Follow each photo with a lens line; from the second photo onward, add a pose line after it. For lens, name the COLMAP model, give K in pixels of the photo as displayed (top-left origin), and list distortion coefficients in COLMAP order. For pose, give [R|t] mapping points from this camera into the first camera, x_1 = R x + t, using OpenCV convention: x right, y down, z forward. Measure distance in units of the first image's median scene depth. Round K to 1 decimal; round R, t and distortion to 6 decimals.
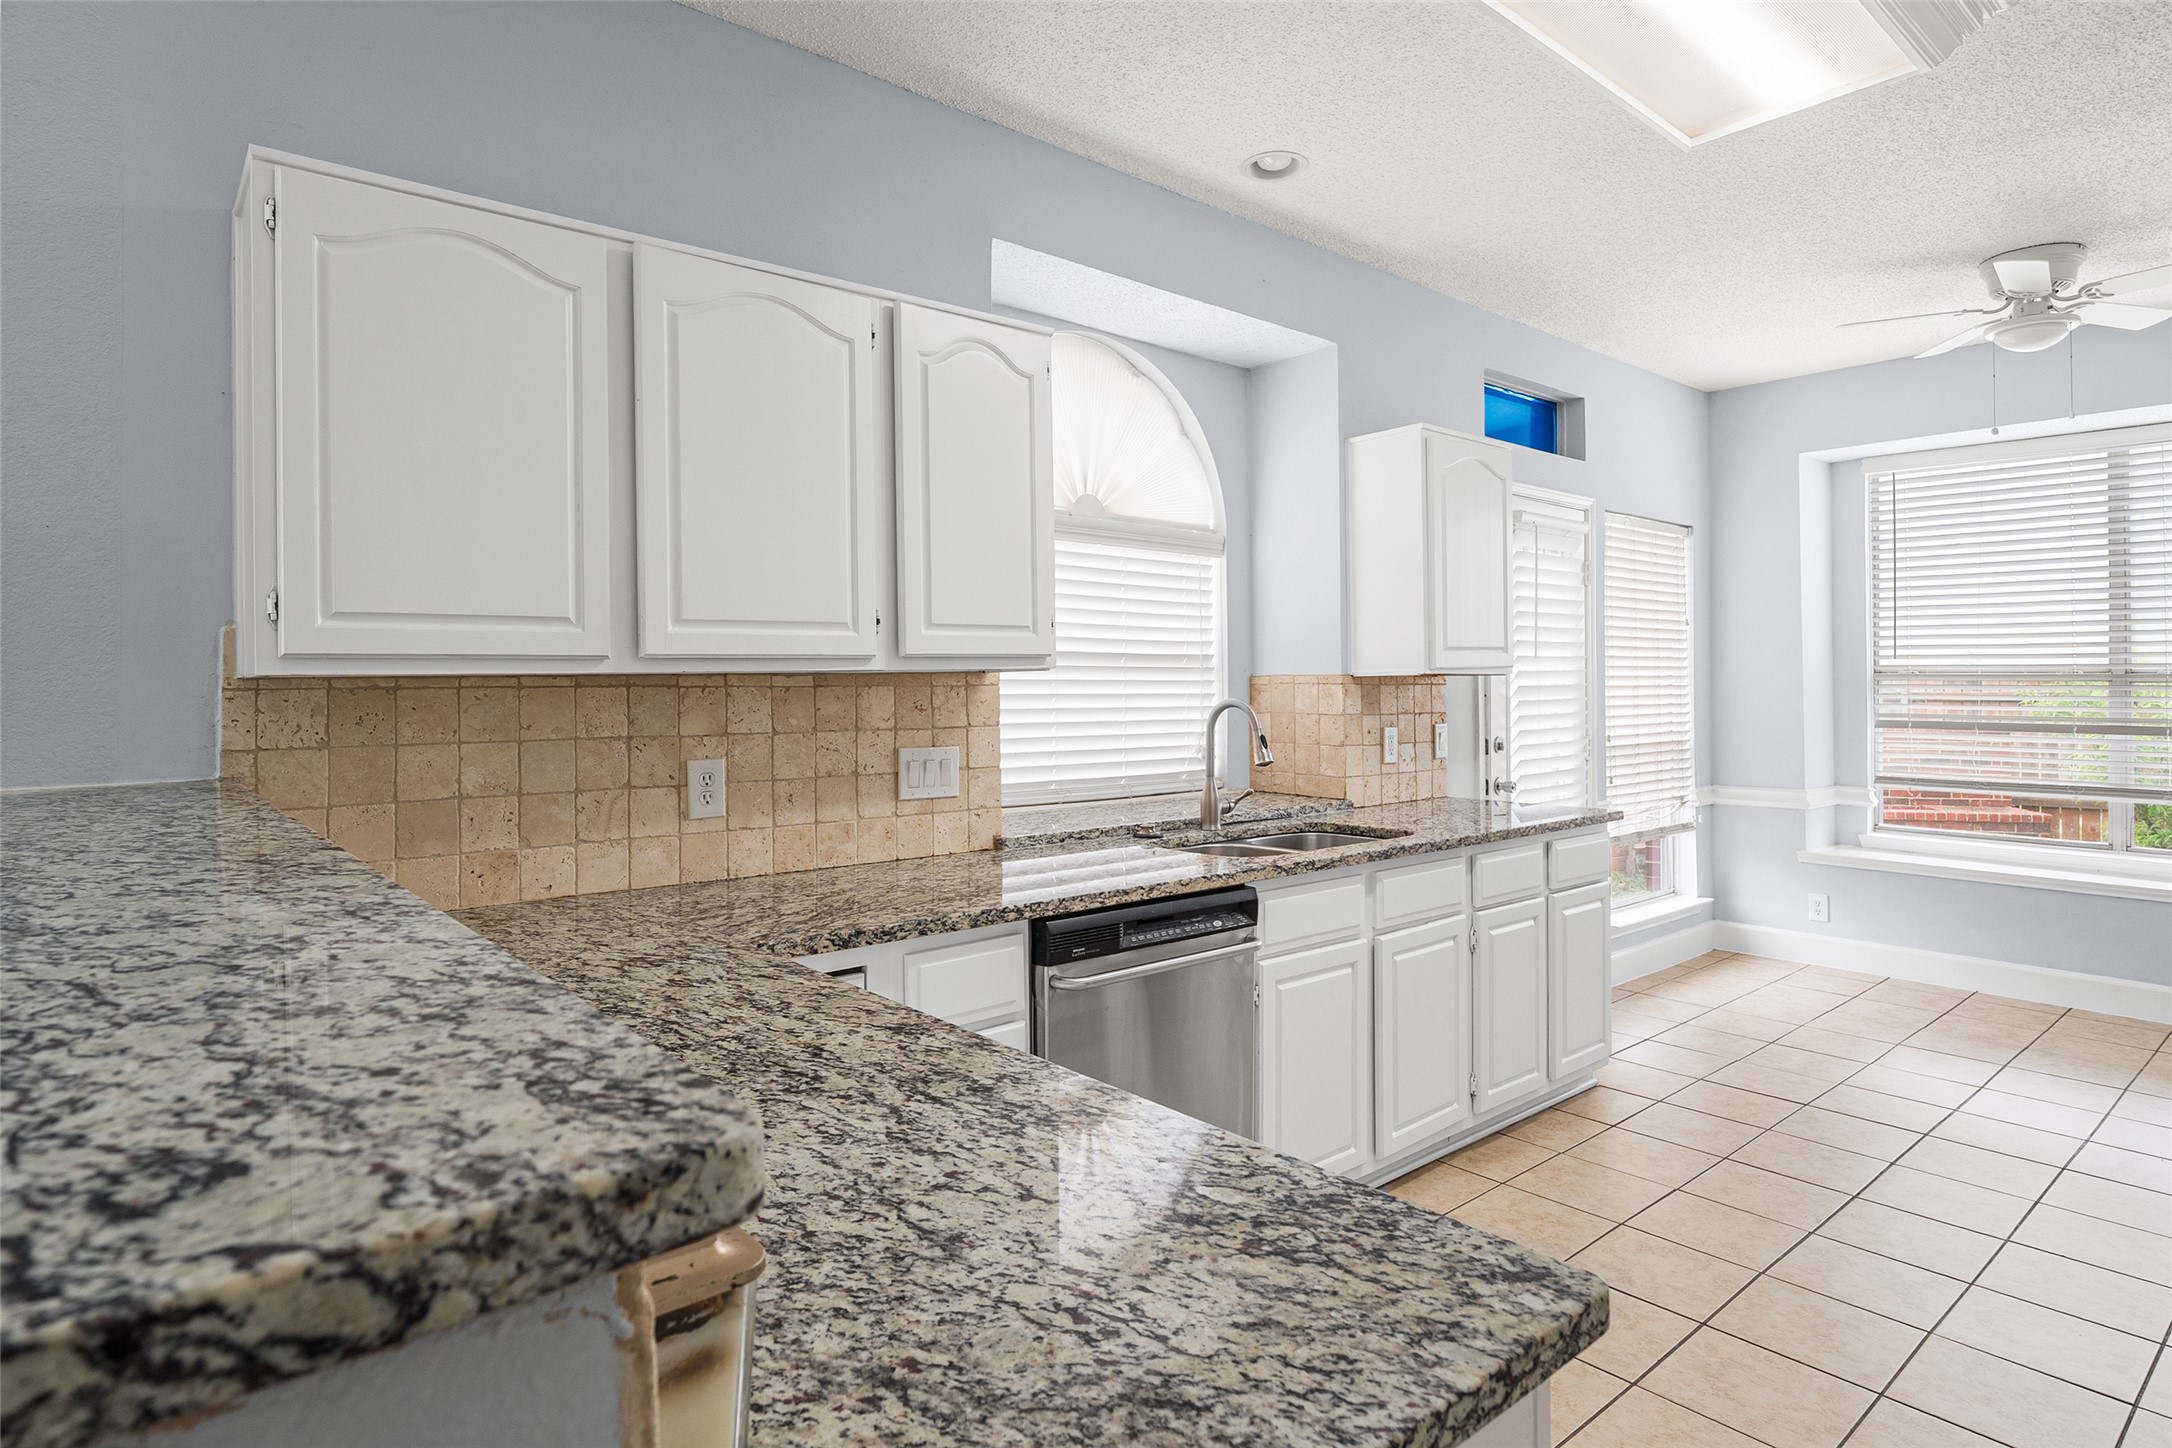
lens RADIAL K [[1175.3, 0, 1079.3], [0, 1175.3, 681.4], [0, 0, 1]] dist [-0.003351, -0.000920]
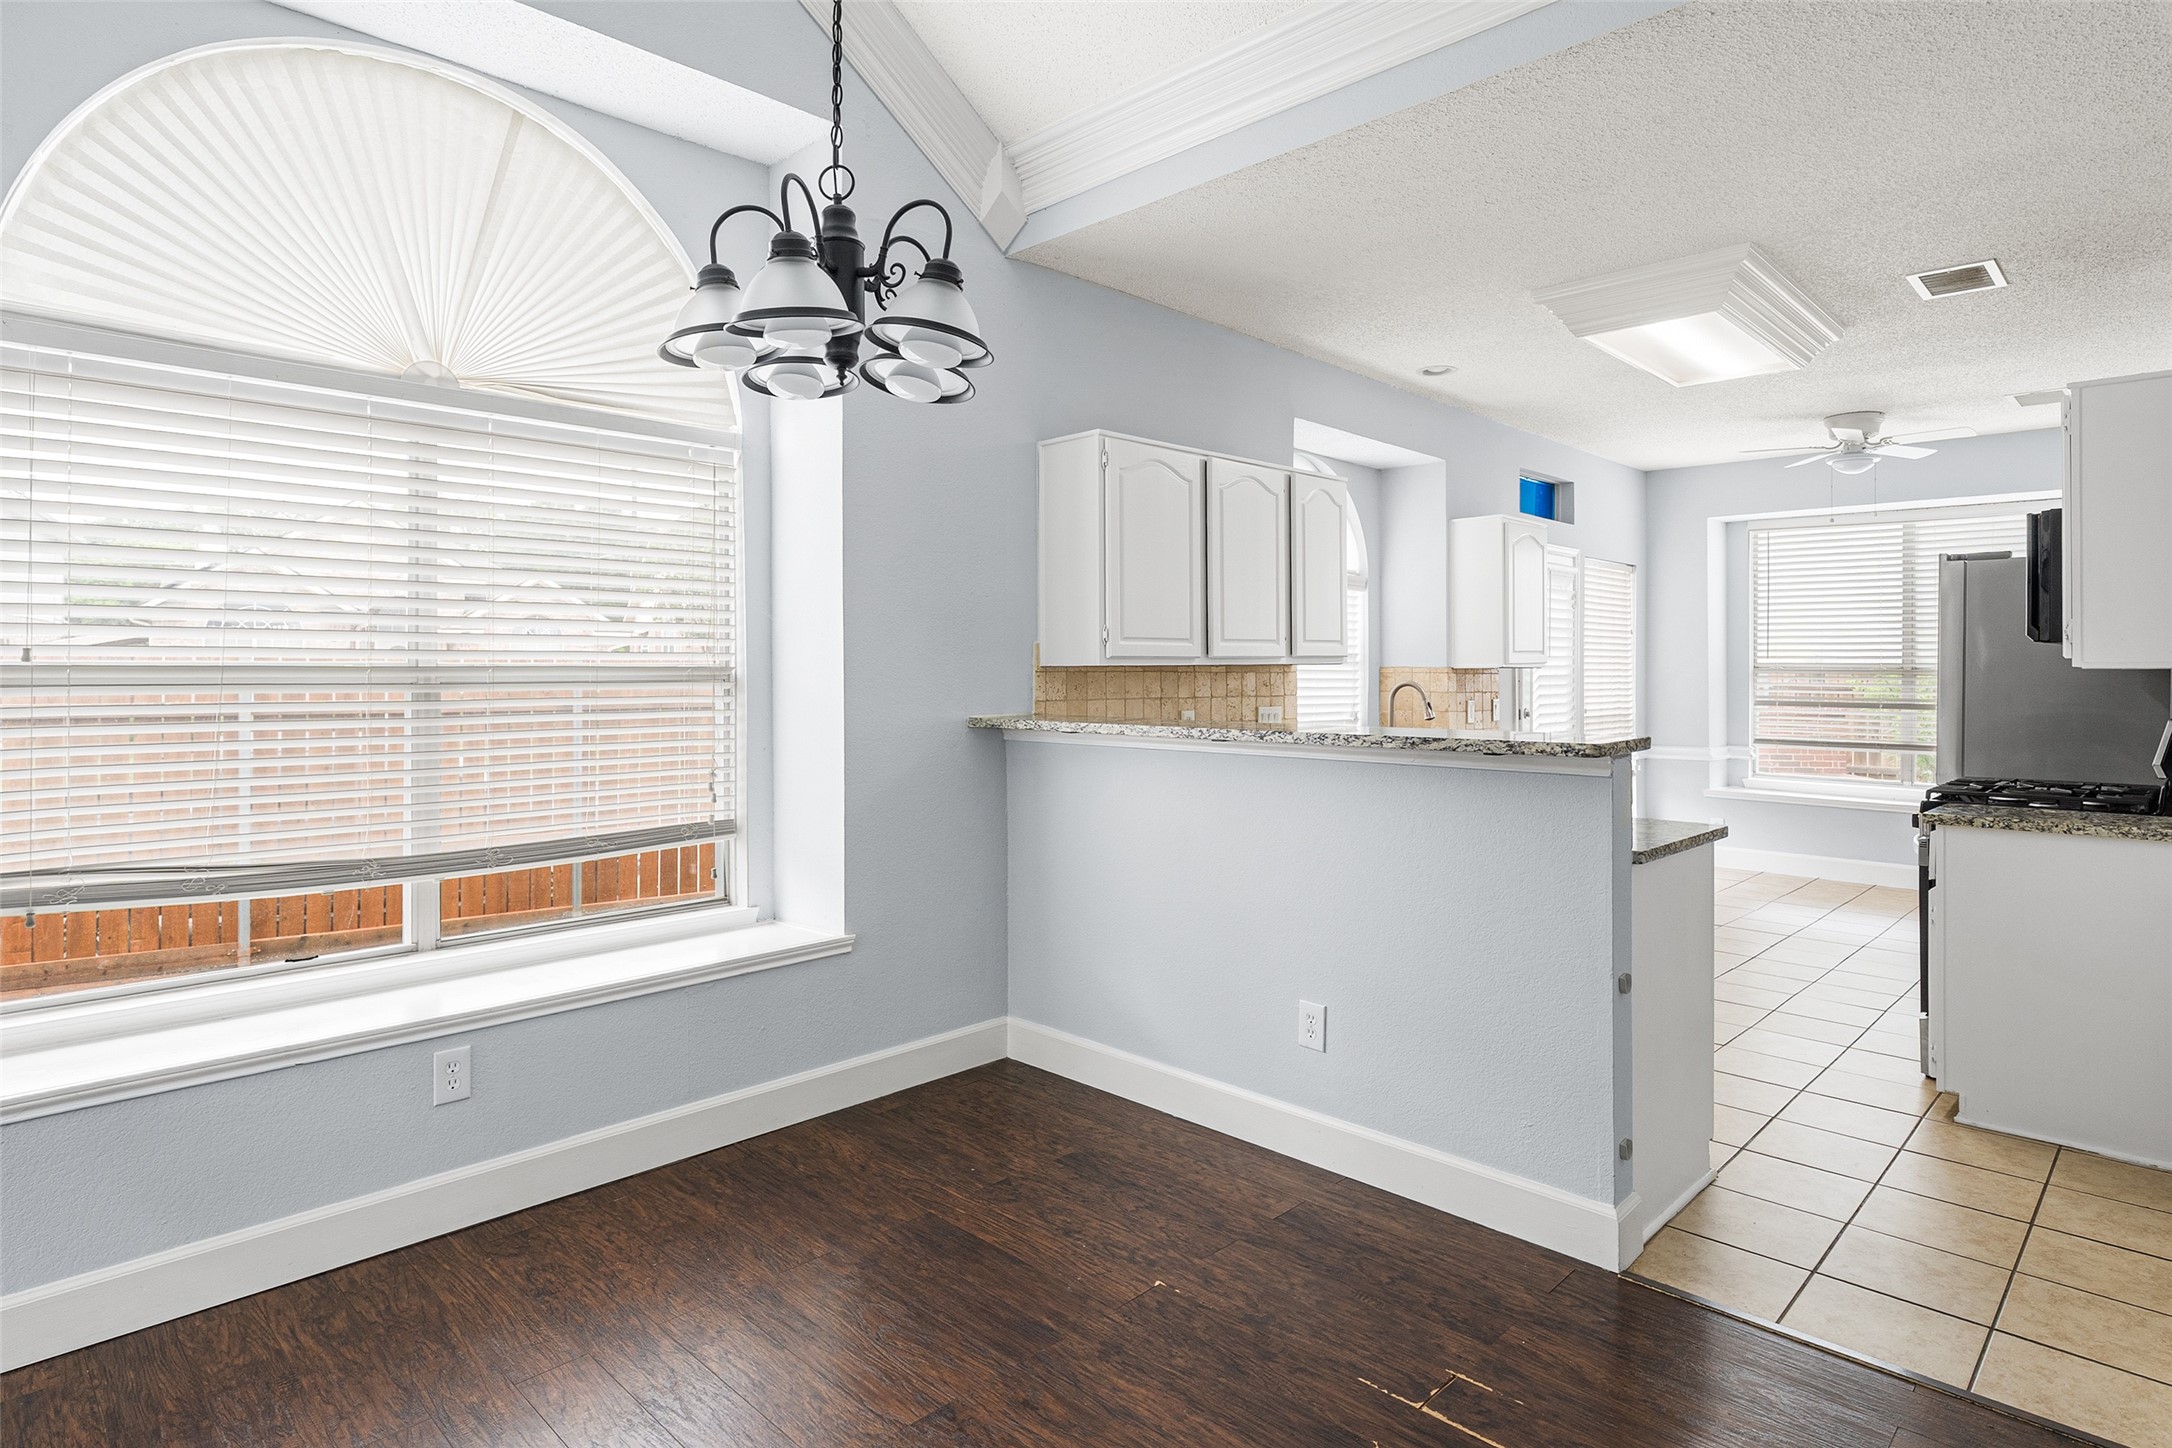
lens RADIAL K [[1175.3, 0, 1079.3], [0, 1175.3, 681.4], [0, 0, 1]] dist [-0.003351, -0.000920]
pose [[0.996140, 0.005004, 0.087633, -0.402541], [-0.005752, 0.999949, 0.008285, 0.003130], [-0.087587, -0.008758, 0.996118, -0.535088]]
